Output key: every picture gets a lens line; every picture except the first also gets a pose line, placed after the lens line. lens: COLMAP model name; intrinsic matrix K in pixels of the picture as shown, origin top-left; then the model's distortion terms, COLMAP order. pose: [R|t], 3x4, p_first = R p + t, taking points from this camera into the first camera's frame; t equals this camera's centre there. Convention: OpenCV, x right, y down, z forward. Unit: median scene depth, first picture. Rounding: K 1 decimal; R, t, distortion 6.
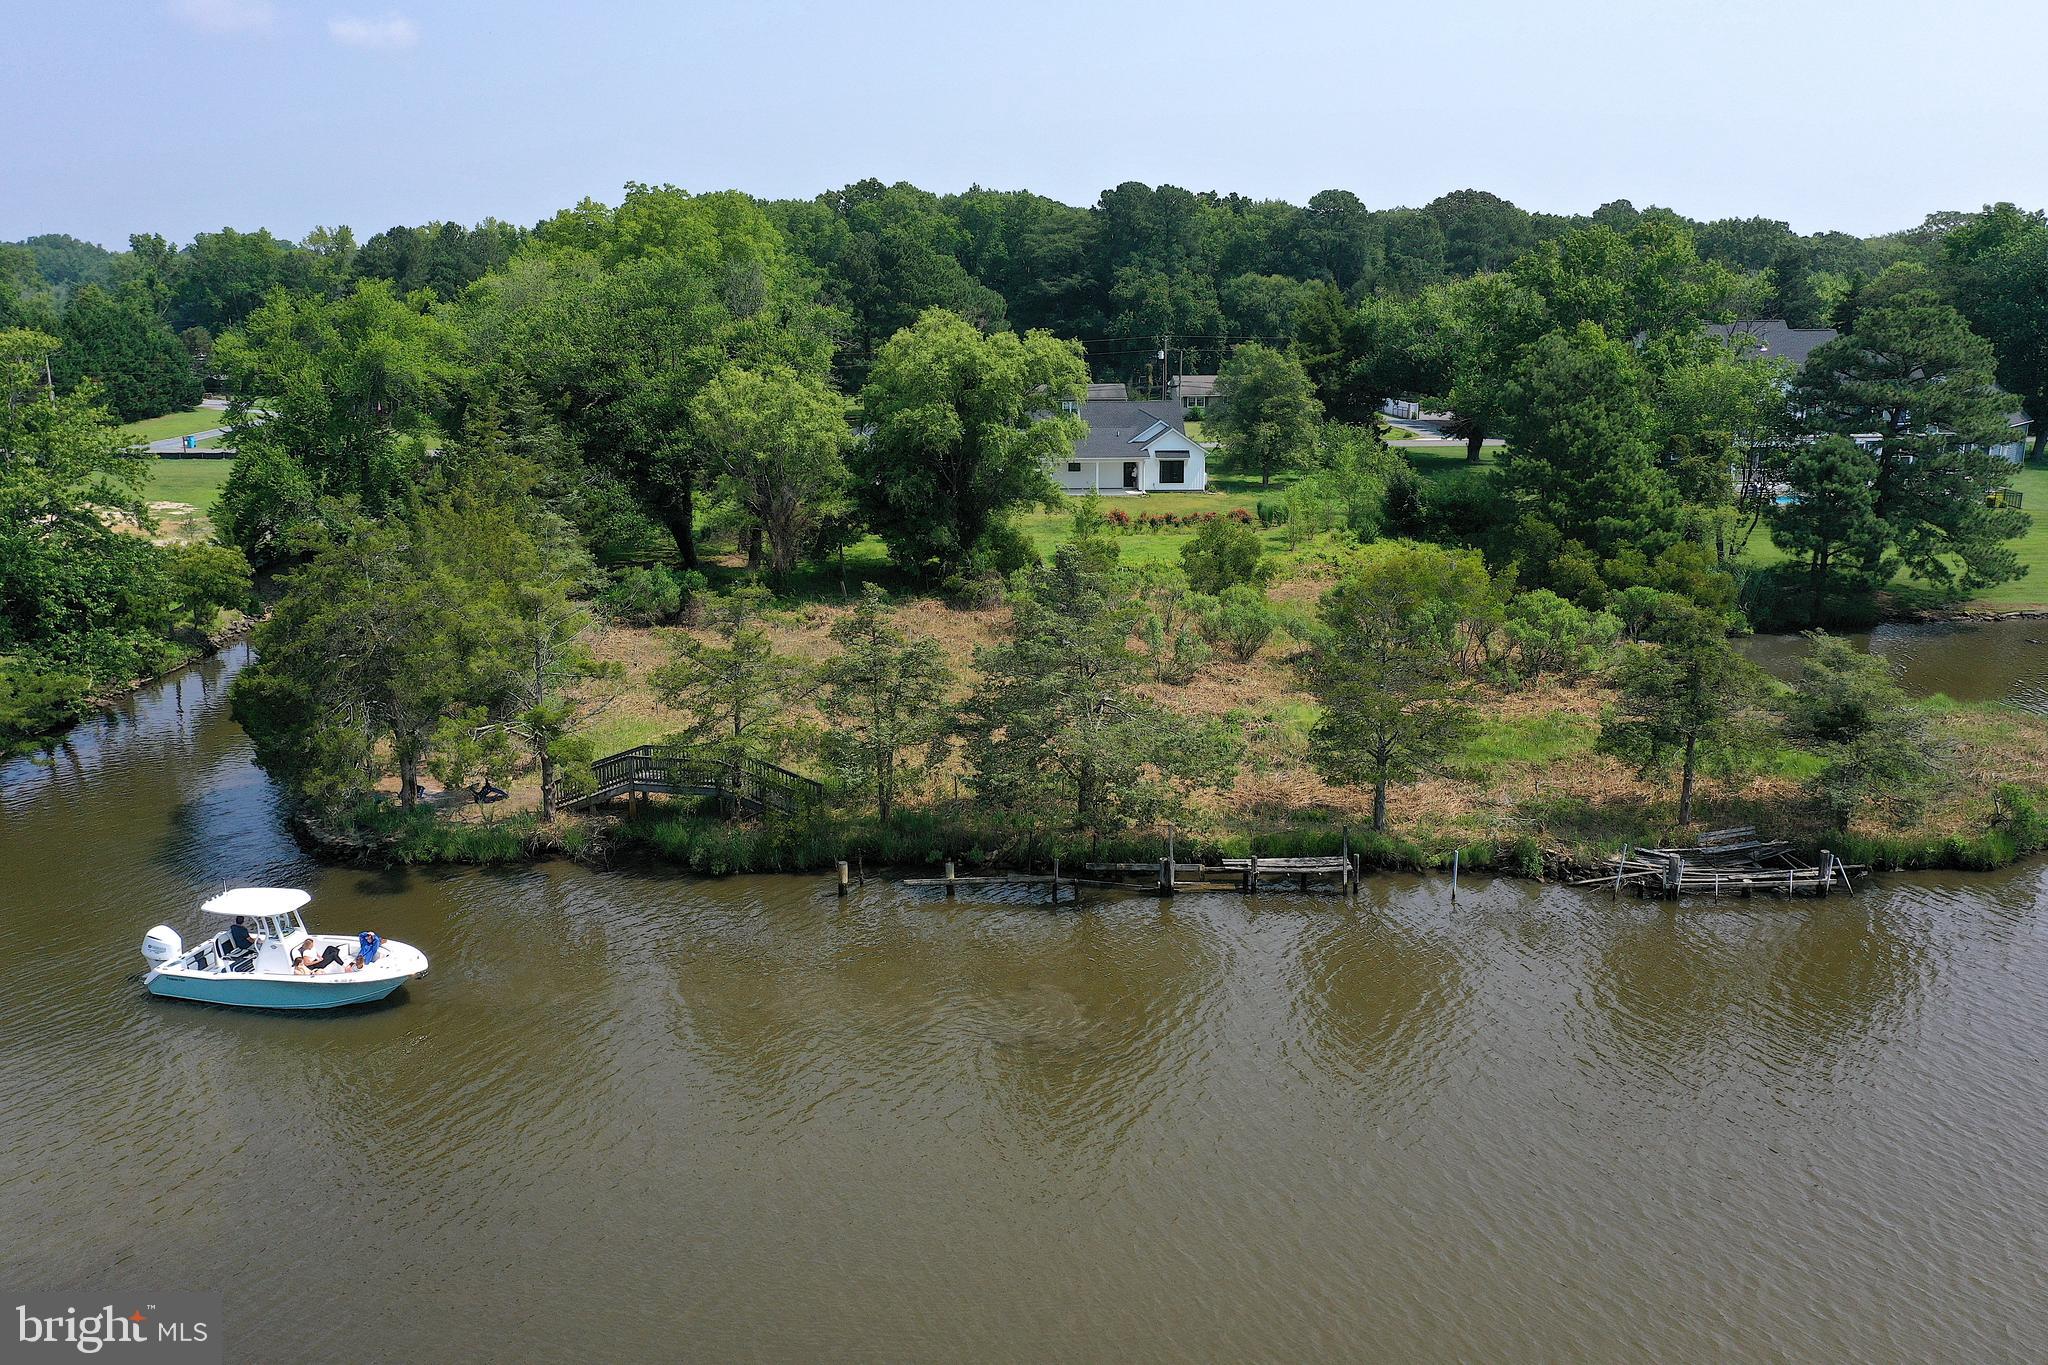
lens RADIAL K [[1616.0, 0, 1030.6], [0, 1616.0, 696.4], [0, 0, 1]] dist [0.005092, 0.001166]
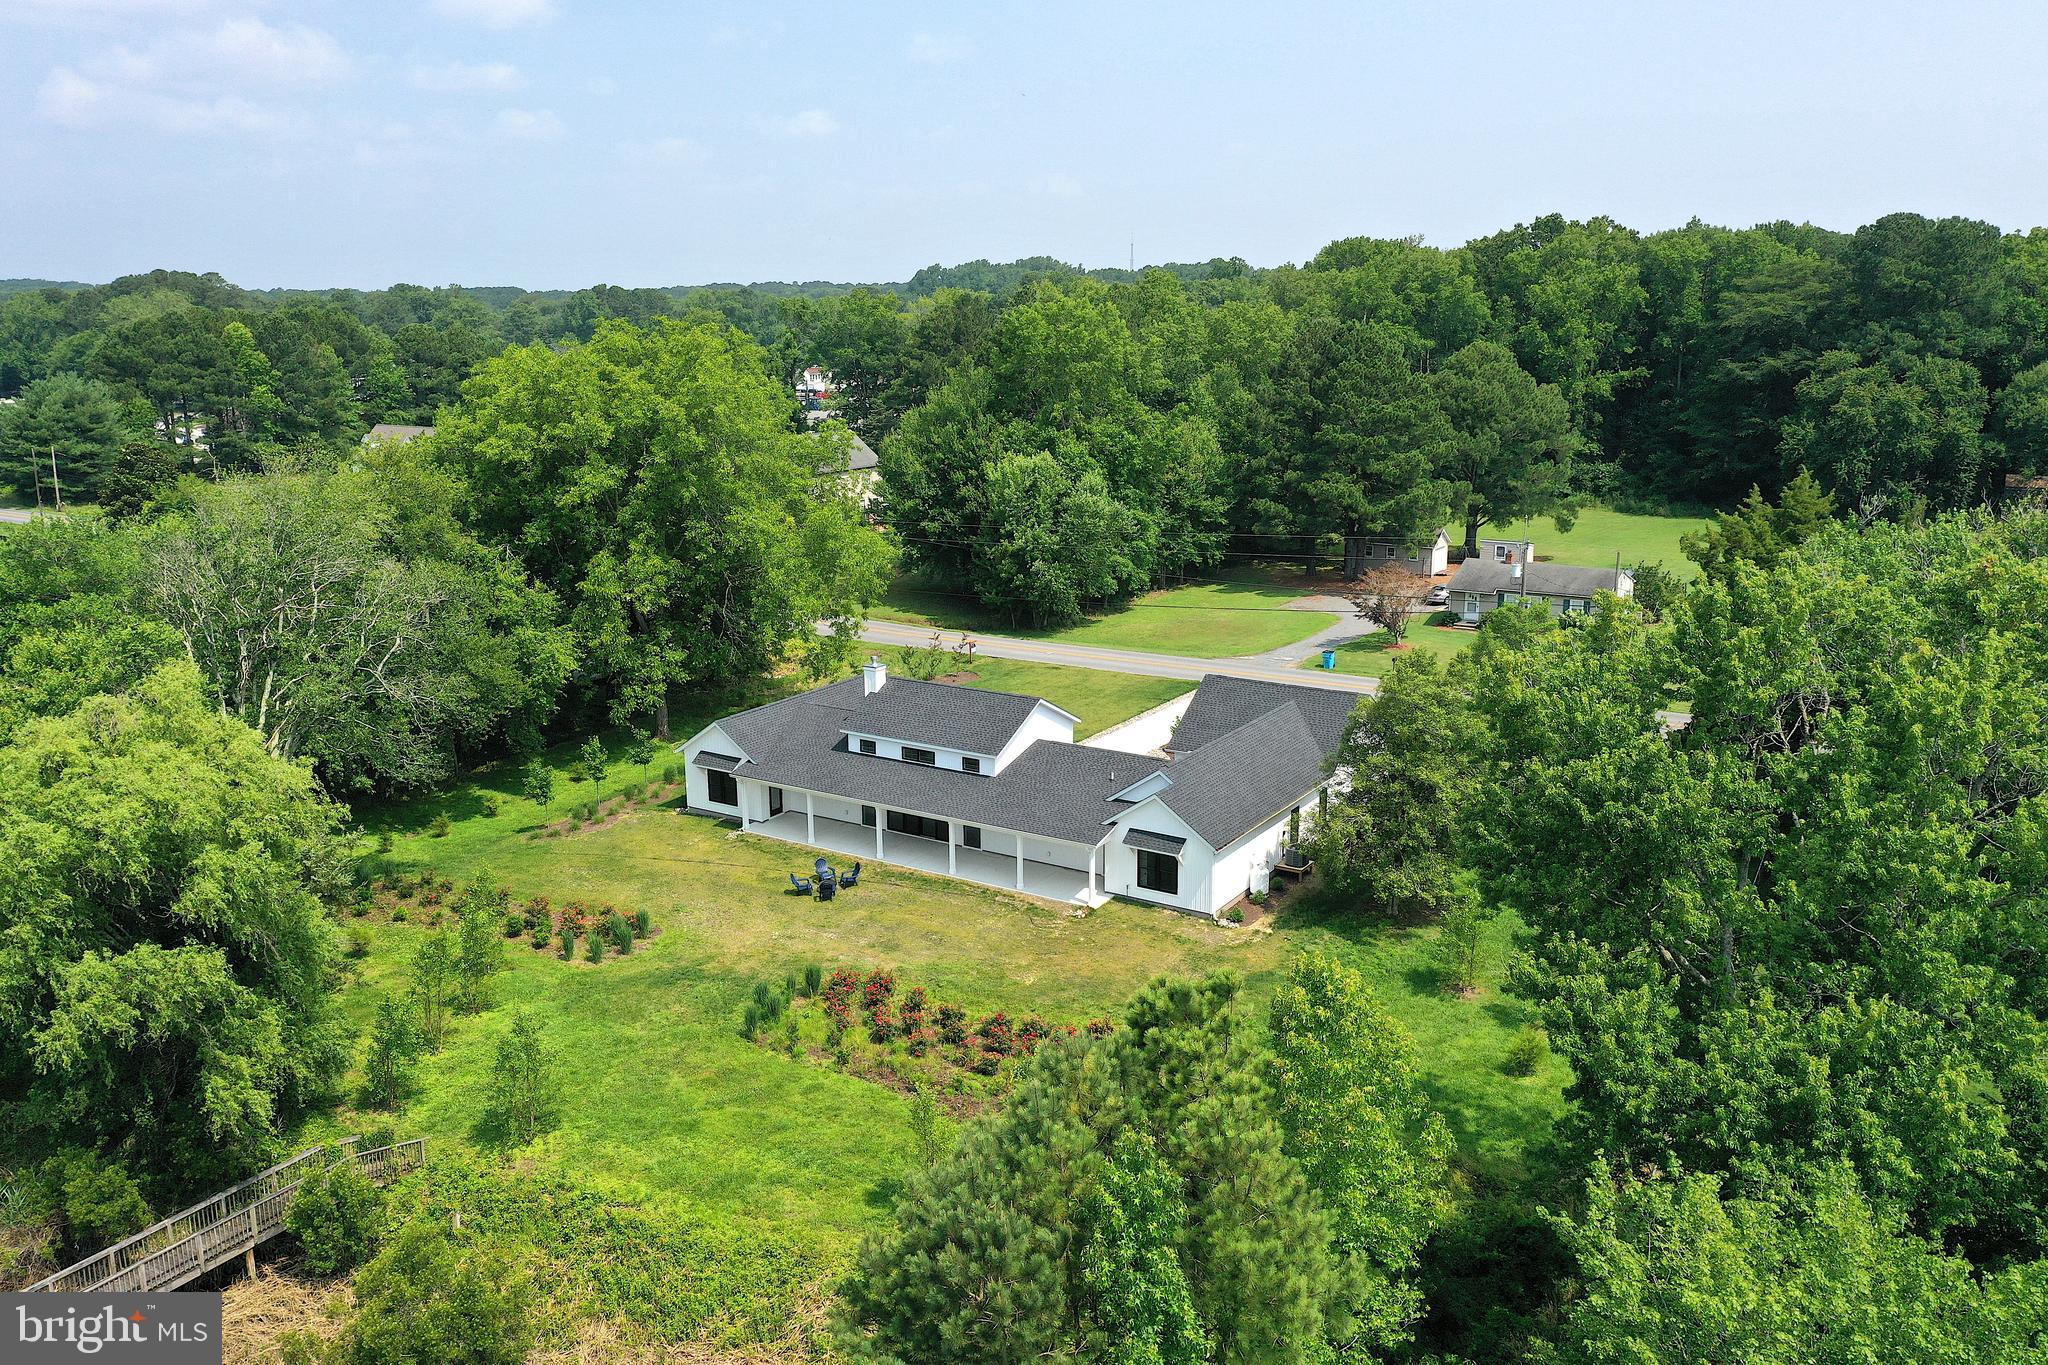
lens RADIAL K [[1616.0, 0, 1027.8], [0, 1616.0, 685.4], [0, 0, 1]] dist [0.005092, 0.001166]
pose [[0.814029, 0.133170, -0.565352, 0.469233], [-0.133945, 0.990166, 0.040374, -0.292013], [0.565169, 0.042861, 0.823861, 0.719721]]
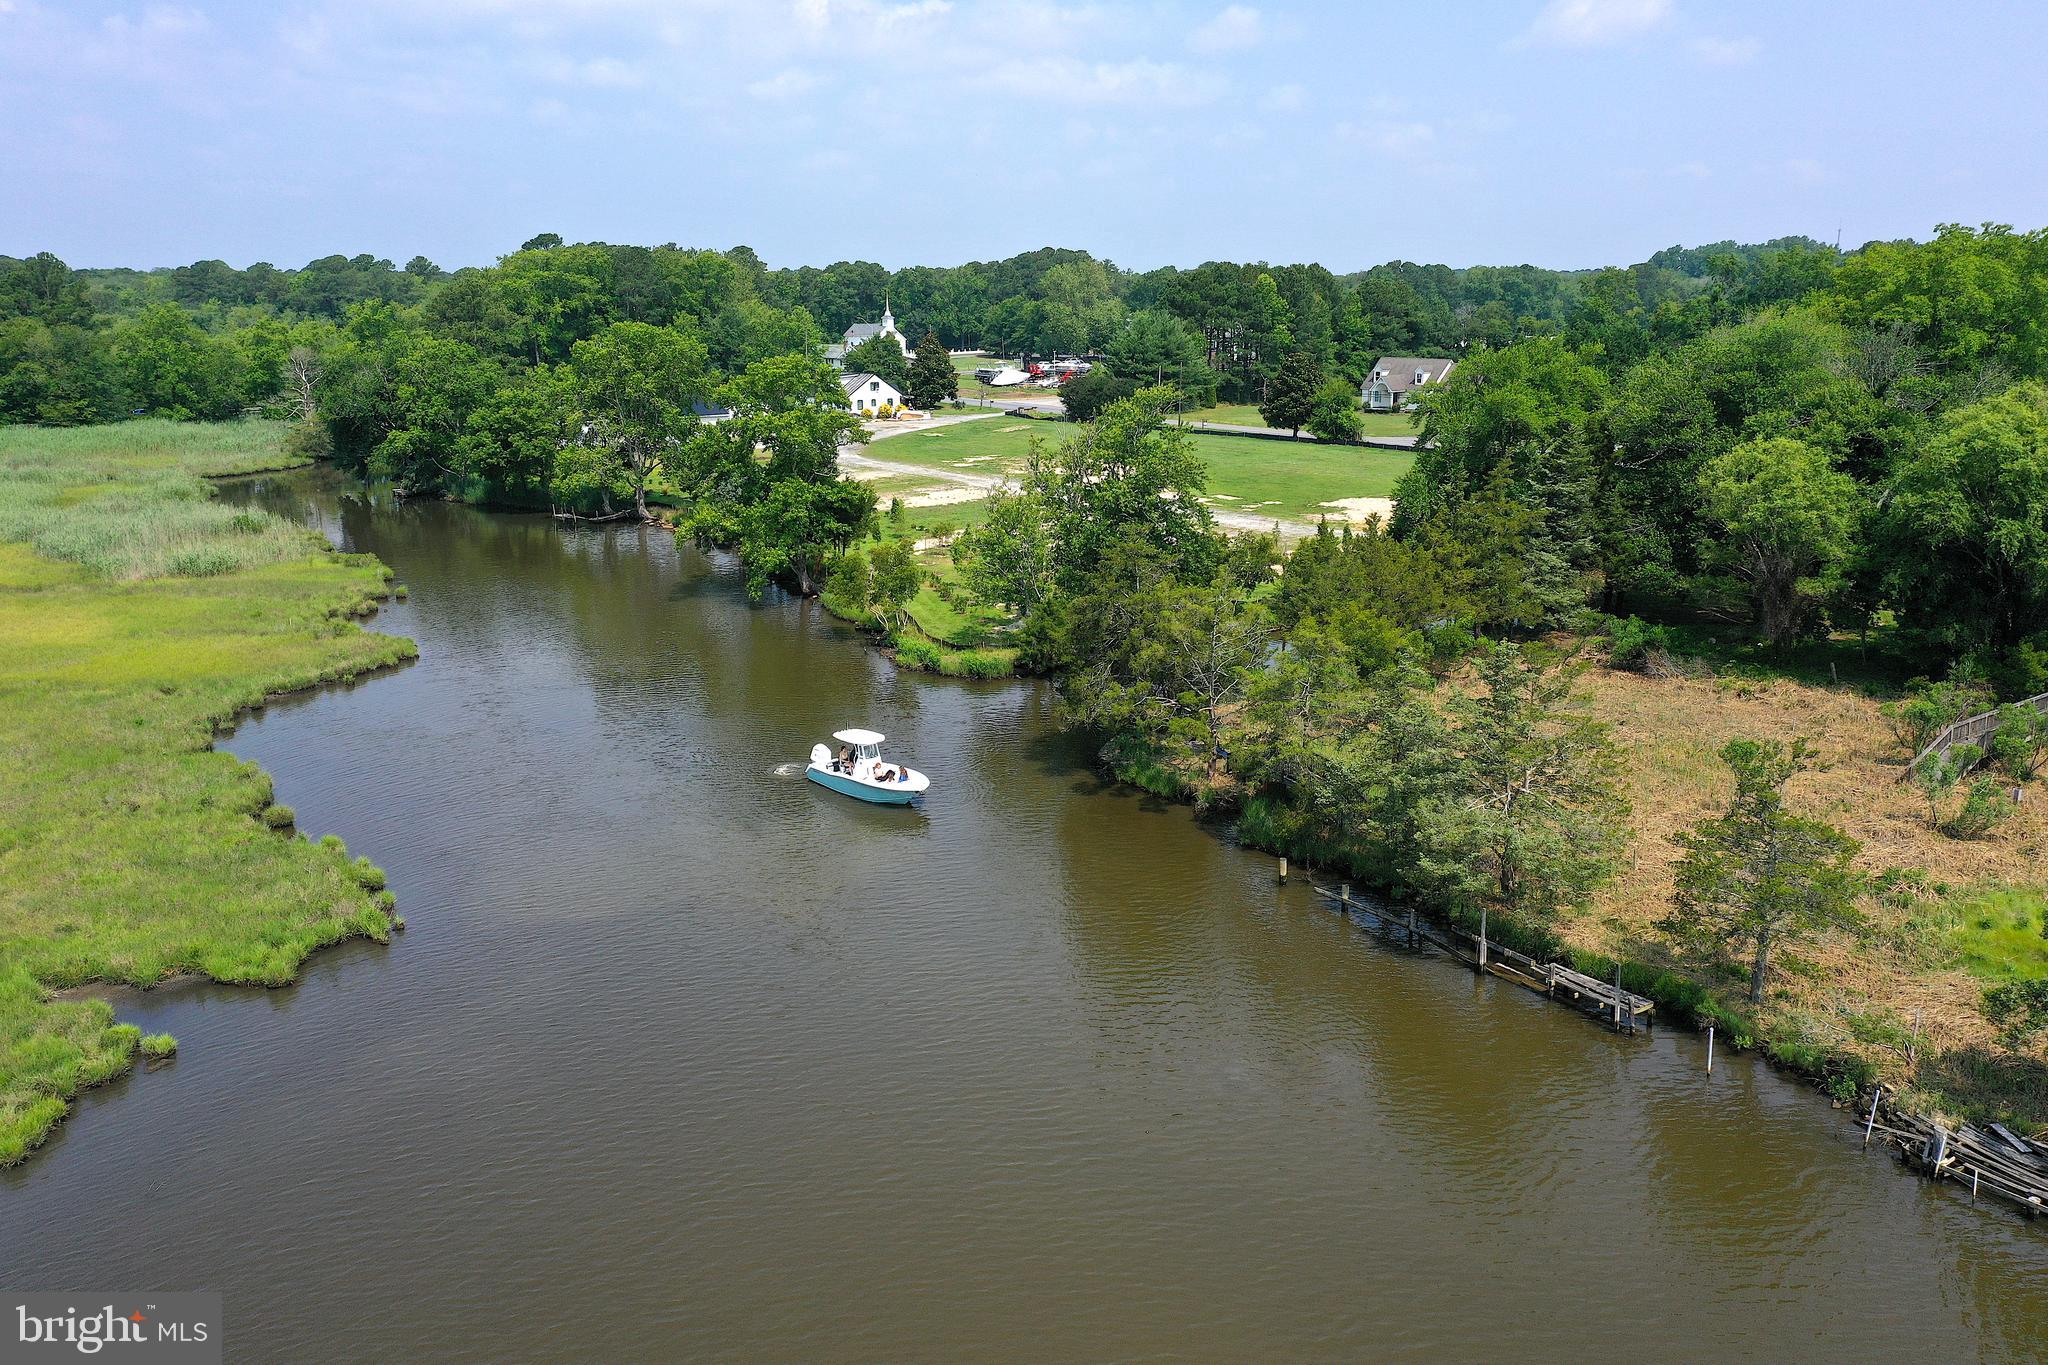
lens RADIAL K [[1616.0, 0, 1028.7], [0, 1616.0, 693.4], [0, 0, 1]] dist [0.005092, 0.001166]
pose [[0.547434, 0.201244, -0.812291, 0.399751], [-0.197406, 0.974316, 0.108346, -0.061793], [0.813233, 0.101039, 0.573100, 0.055388]]
